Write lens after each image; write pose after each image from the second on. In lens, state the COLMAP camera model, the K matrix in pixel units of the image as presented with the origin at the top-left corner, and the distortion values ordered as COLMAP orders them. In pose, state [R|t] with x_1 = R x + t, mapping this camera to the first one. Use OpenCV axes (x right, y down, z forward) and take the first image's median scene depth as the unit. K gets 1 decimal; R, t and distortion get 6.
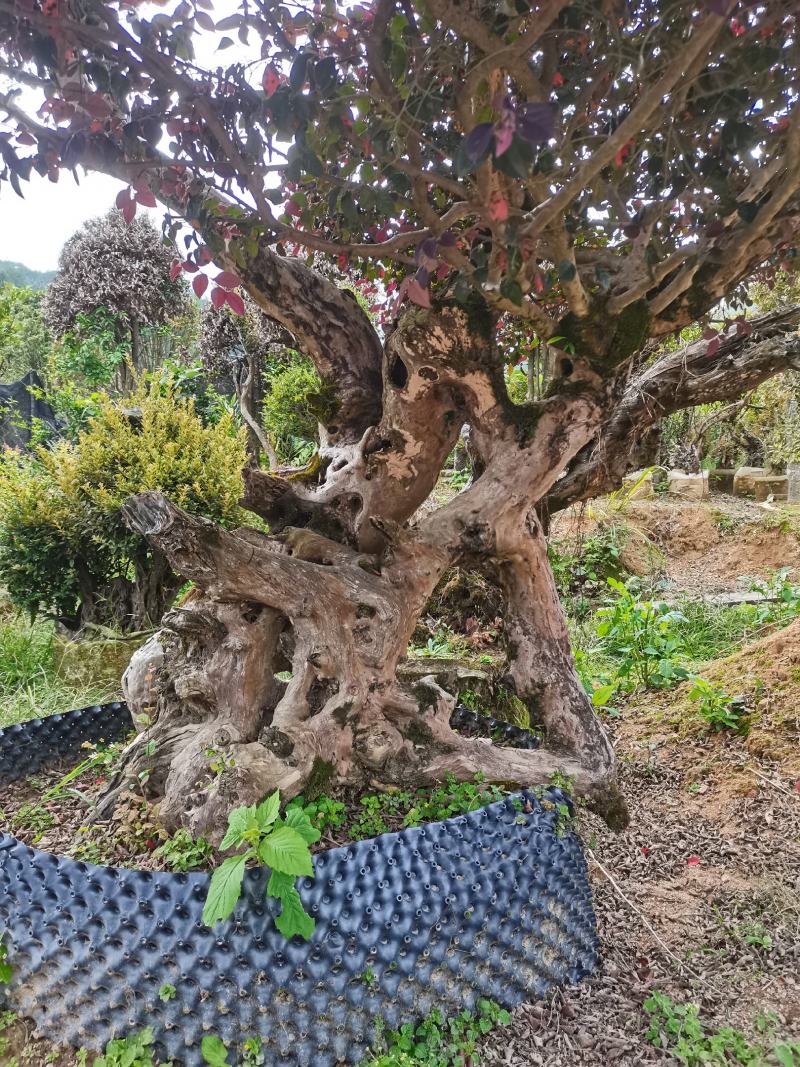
lens RADIAL K [[805.8, 0, 400.6], [0, 805.8, 535.3], [0, 0, 1]] dist [0.045280, -0.009732]
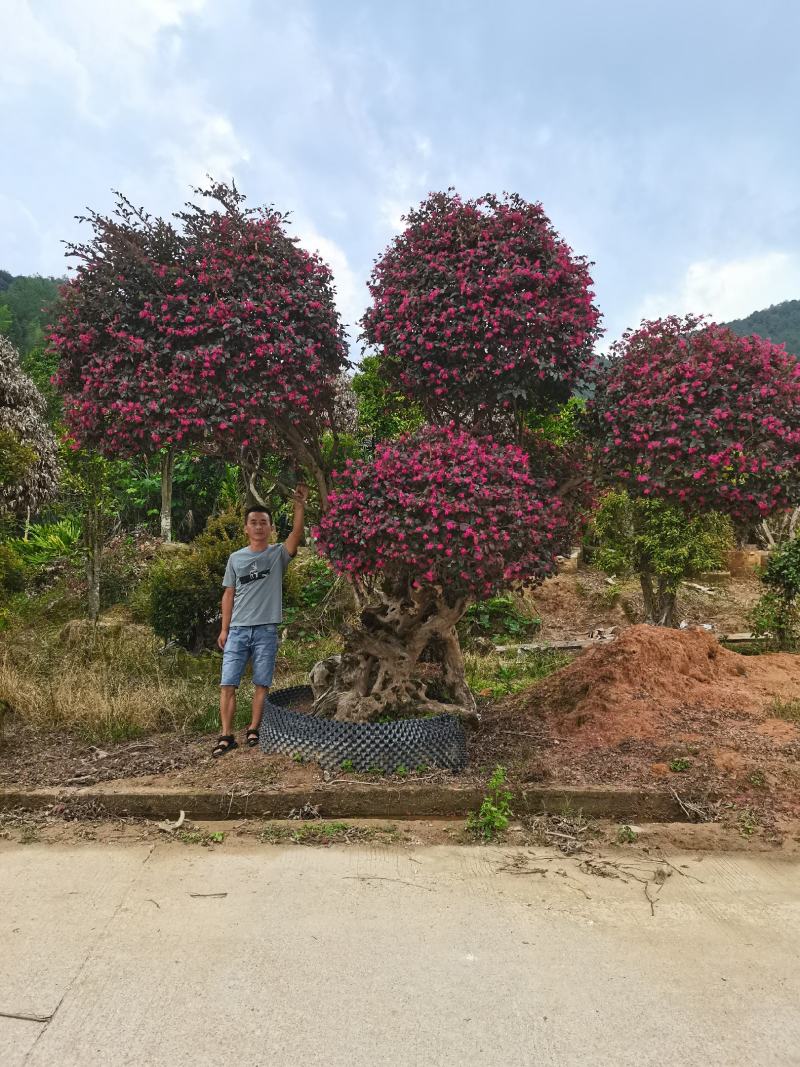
lens RADIAL K [[805.8, 0, 399.7], [0, 805.8, 533.3], [0, 0, 1]] dist [0.045280, -0.009732]
pose [[0.995315, 0.046107, 0.084978, -0.339907], [-0.044030, 0.998688, -0.026150, -0.314144], [-0.086072, 0.022286, 0.996040, -2.187461]]
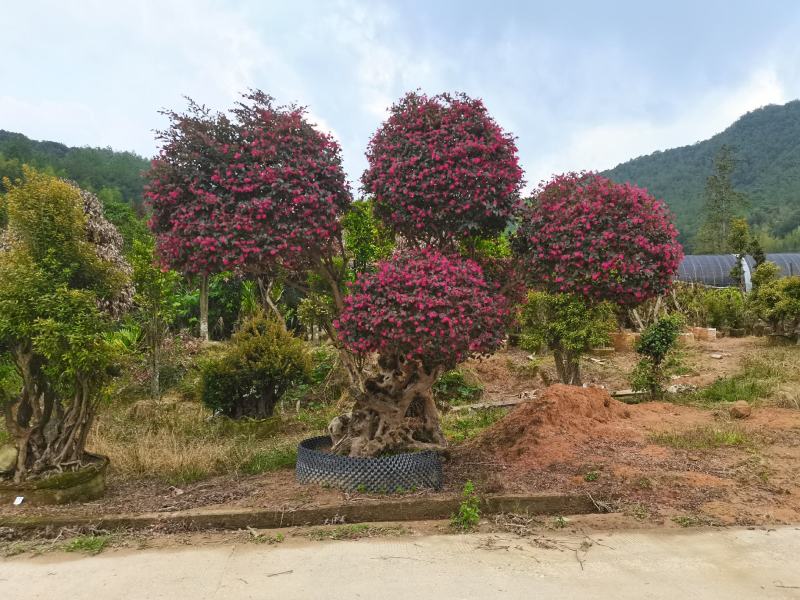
lens RADIAL K [[602.2, 0, 399.2], [0, 602.2, 299.8], [0, 0, 1]] dist [0.039163, 0.009345]
pose [[0.990688, 0.019862, 0.134694, -0.484179], [-0.009151, 0.996779, -0.079676, -0.262743], [-0.135842, 0.077701, 0.987679, -2.401020]]
